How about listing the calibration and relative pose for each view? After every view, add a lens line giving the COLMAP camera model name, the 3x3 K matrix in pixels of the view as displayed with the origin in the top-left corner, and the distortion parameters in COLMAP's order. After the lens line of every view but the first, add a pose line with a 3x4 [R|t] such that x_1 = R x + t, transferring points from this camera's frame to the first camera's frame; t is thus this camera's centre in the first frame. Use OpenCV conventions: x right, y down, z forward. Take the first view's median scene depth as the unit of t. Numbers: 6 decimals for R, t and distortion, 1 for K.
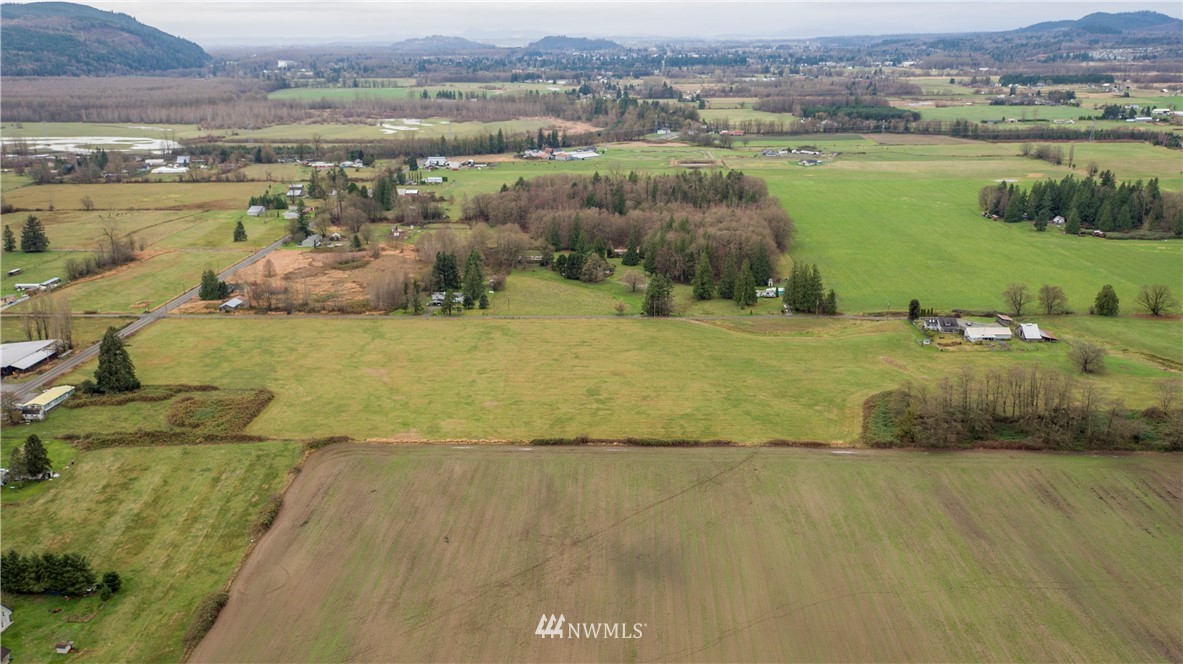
lens RADIAL K [[1043.1, 0, 593.2], [0, 1043.1, 332.5], [0, 0, 1]] dist [0.038050, -0.031939]
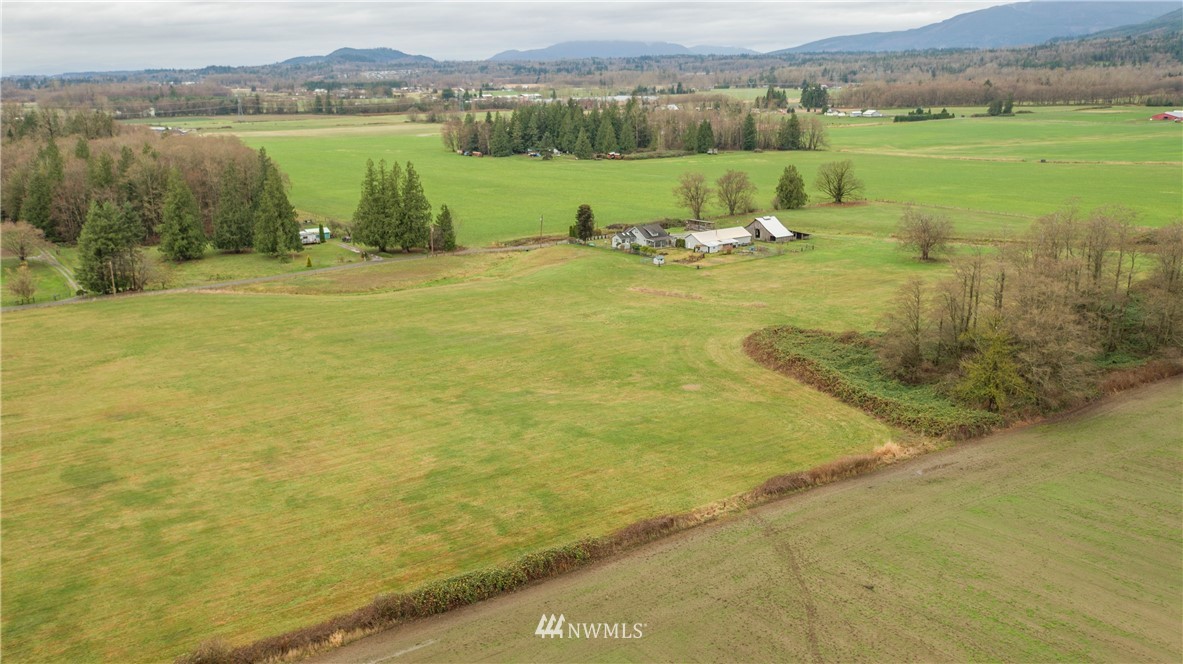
lens RADIAL K [[1043.1, 0, 584.2], [0, 1043.1, 331.0], [0, 0, 1]] dist [0.038050, -0.031939]
pose [[0.796998, -0.149201, 0.585263, -0.048788], [0.167151, 0.985648, 0.023650, 0.024304], [-0.580391, 0.078978, 0.810499, 0.515152]]
